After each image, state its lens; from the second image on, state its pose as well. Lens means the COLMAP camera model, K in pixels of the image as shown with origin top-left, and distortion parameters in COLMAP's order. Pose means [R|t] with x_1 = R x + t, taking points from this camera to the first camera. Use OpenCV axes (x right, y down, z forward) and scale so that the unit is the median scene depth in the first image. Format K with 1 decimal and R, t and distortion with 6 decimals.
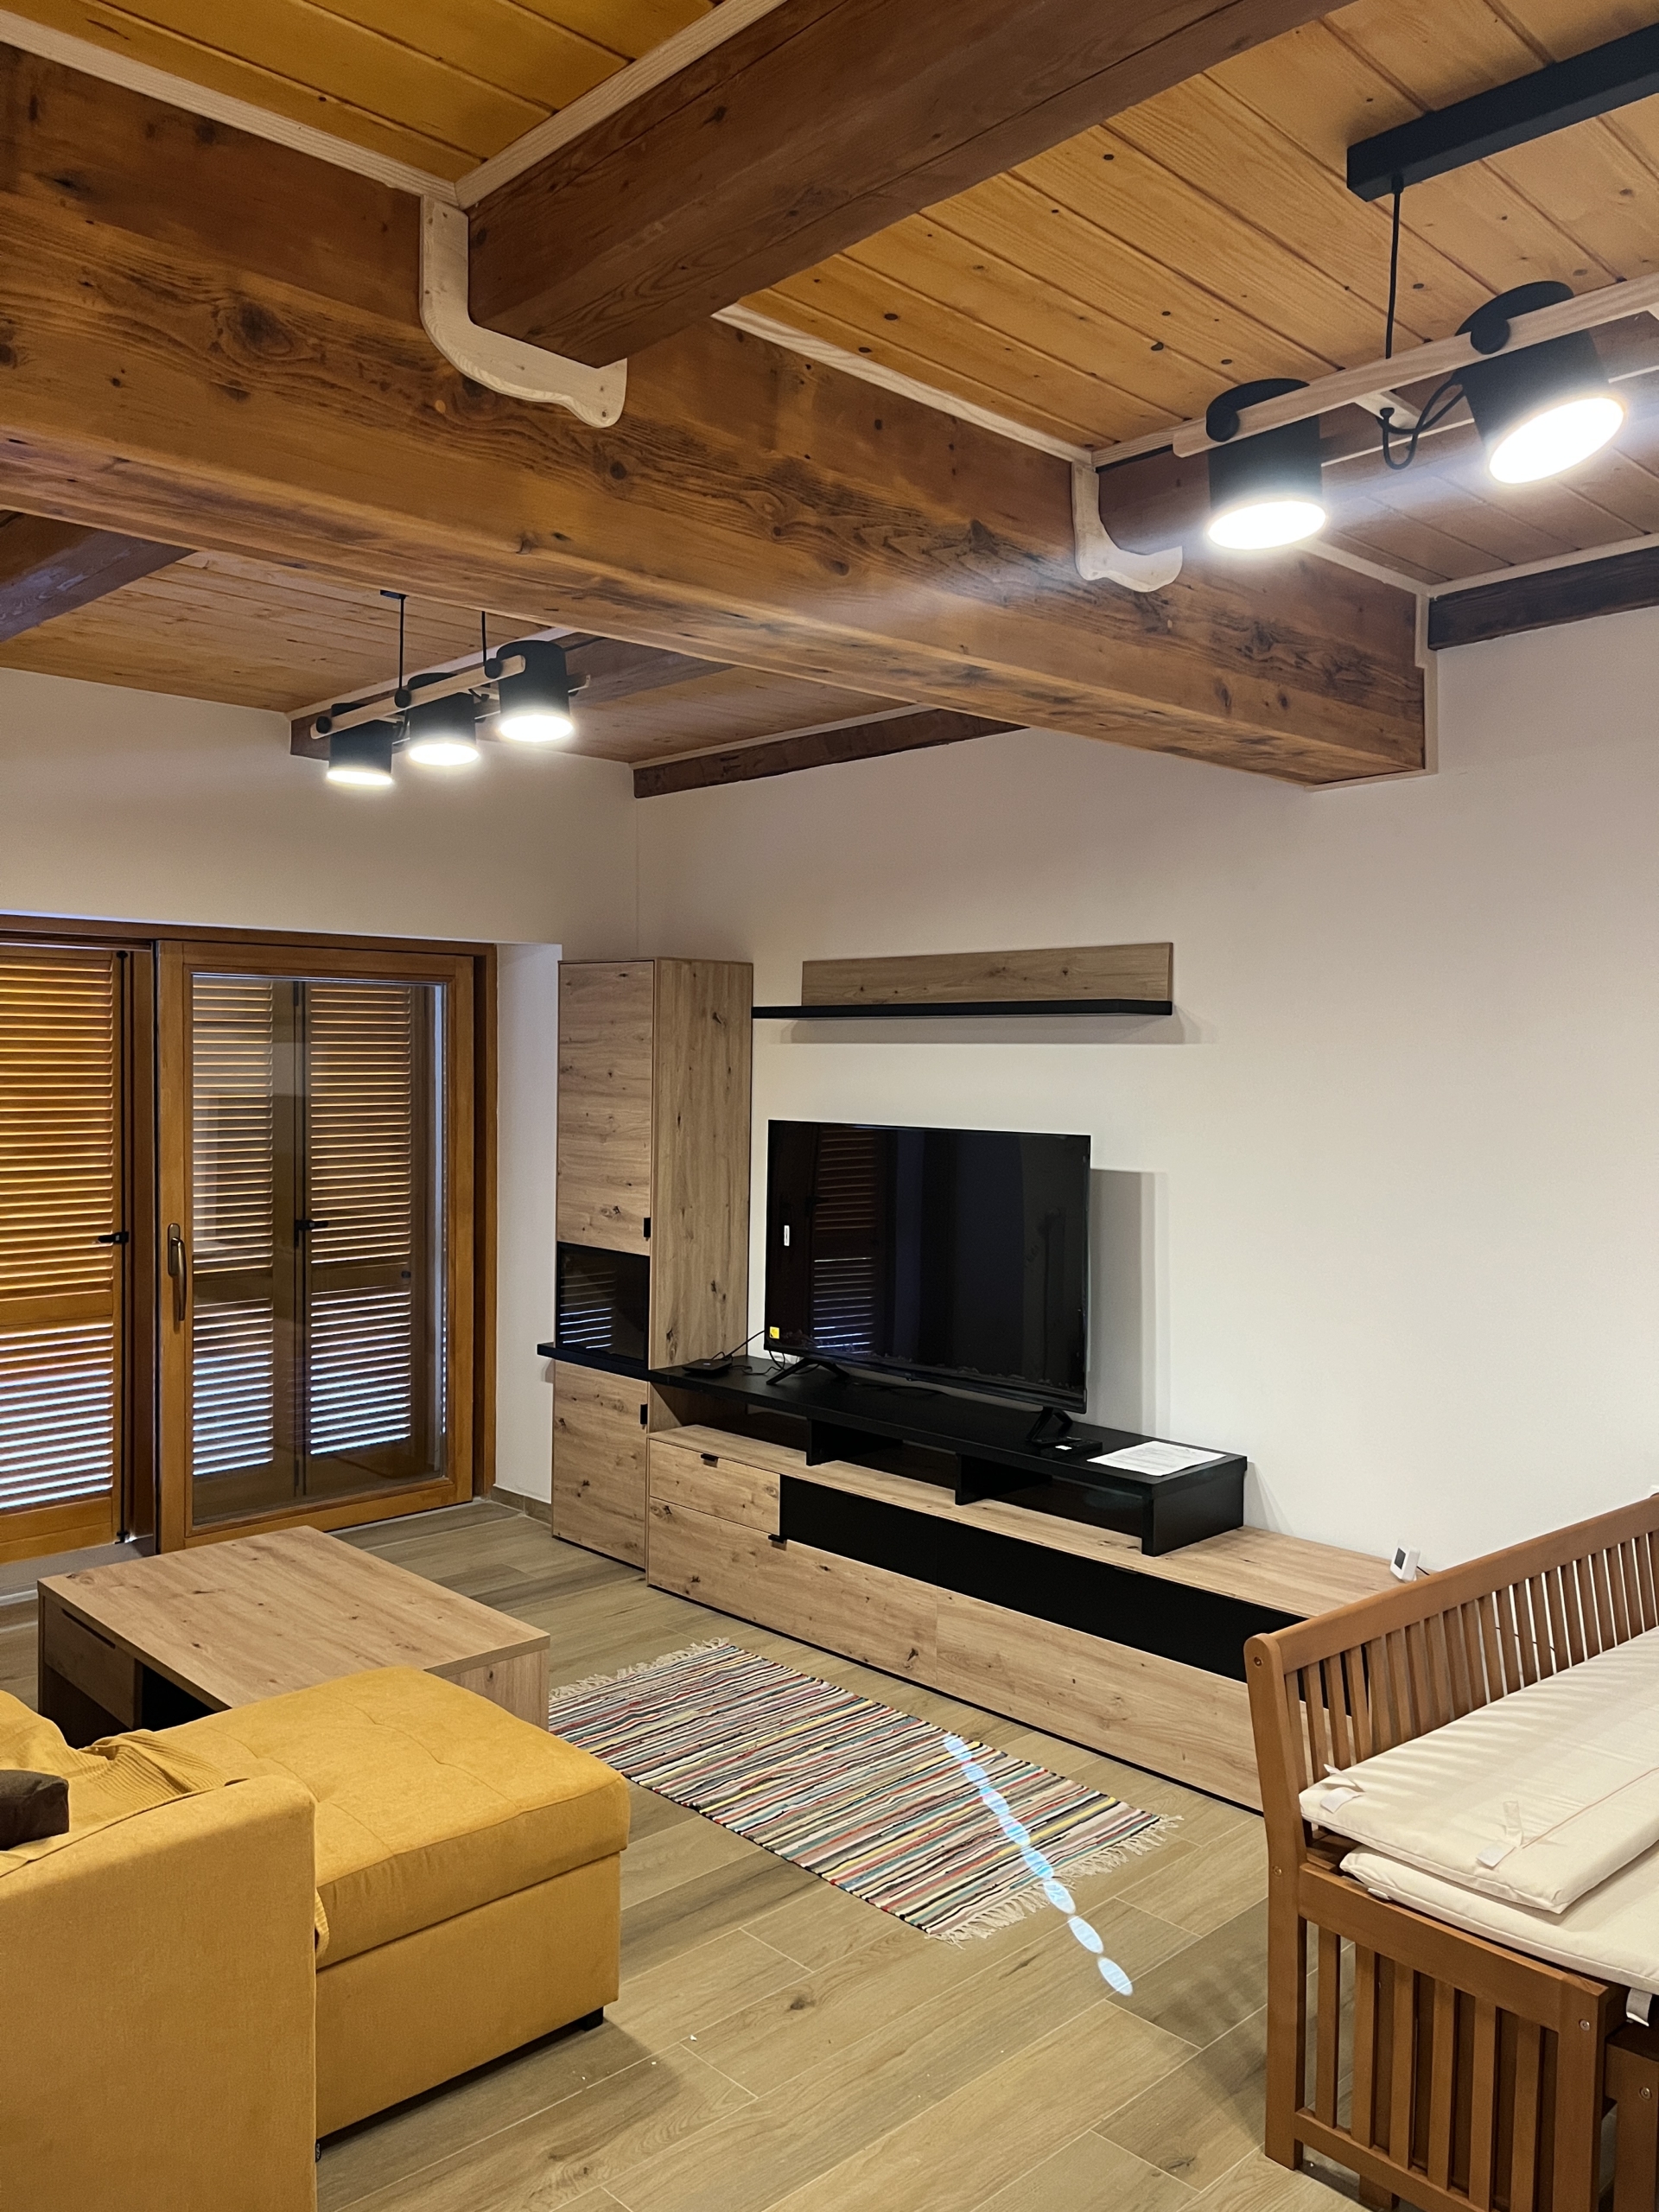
lens RADIAL K [[1727.2, 0, 829.5], [0, 1727.2, 1106.0], [0, 0, 1]] dist [0.062663, -0.062330]
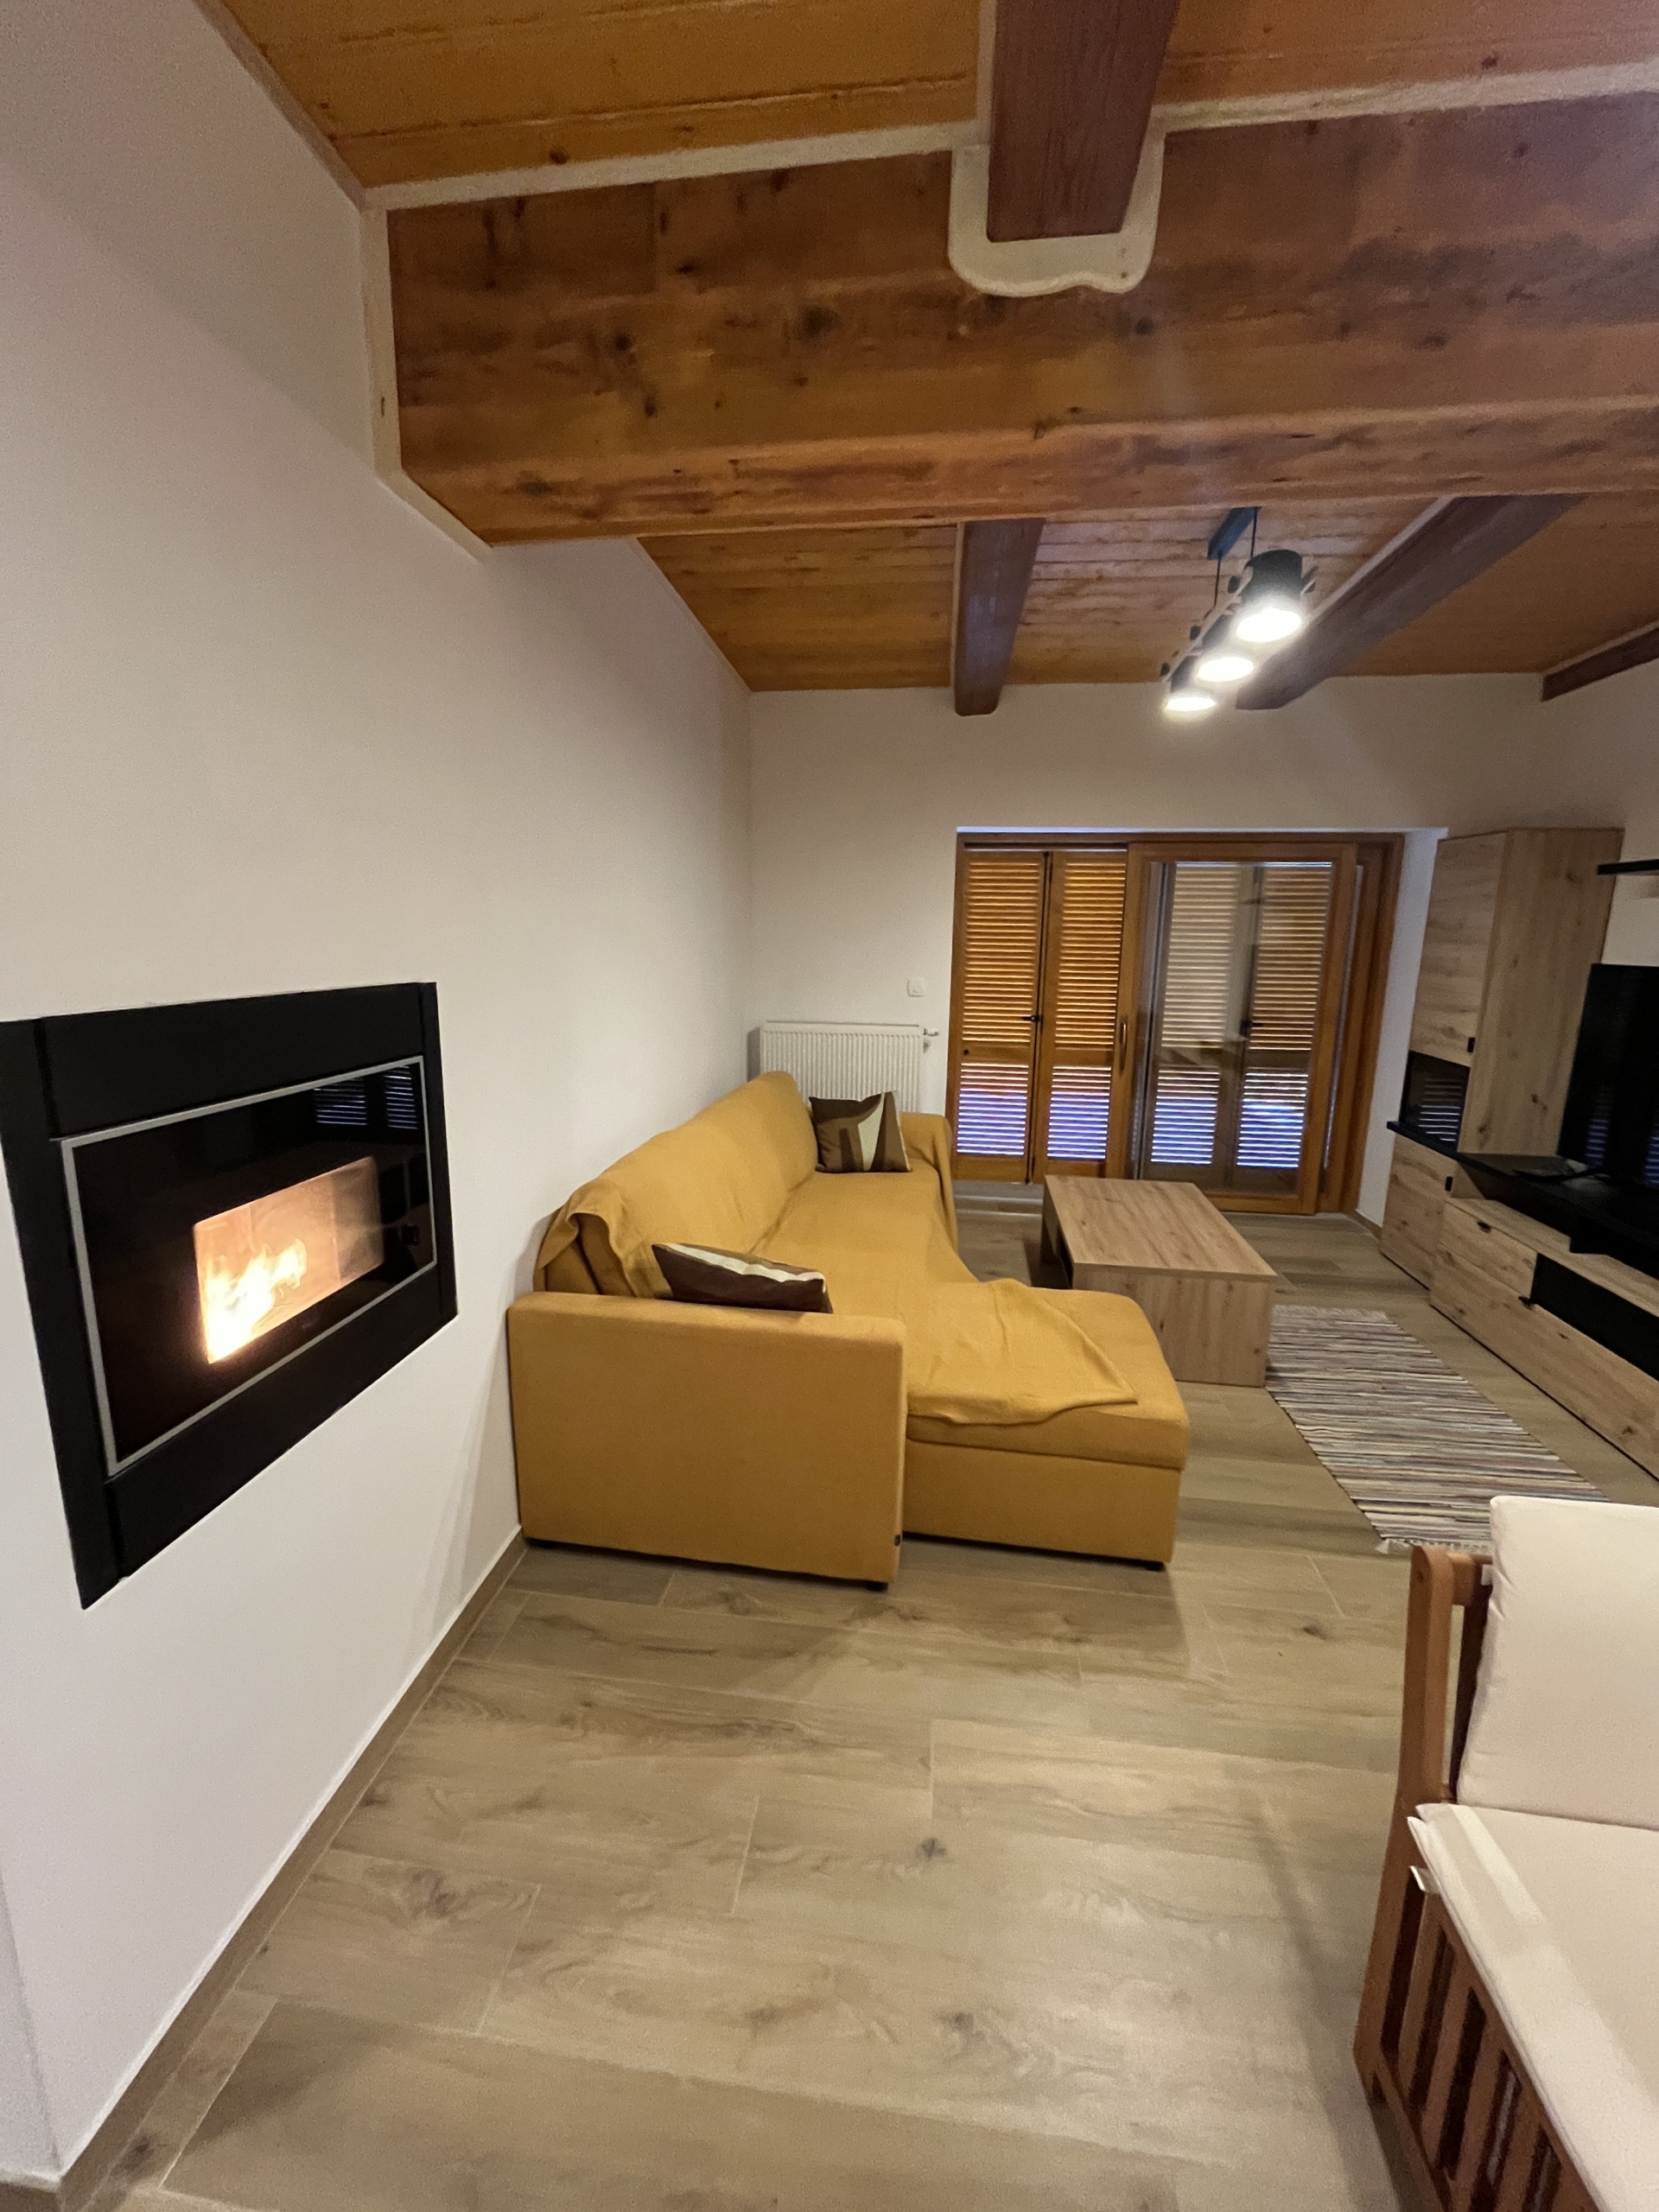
lens RADIAL K [[908.2, 0, 829.5], [0, 908.2, 1106.0], [0, 0, 1]] dist [-0.002855, -0.000451]
pose [[0.623252, 0.149195, -0.767658, 0.131318], [-0.031882, 0.985664, 0.165680, 0.019235], [0.781371, -0.078786, 0.619073, 0.208886]]
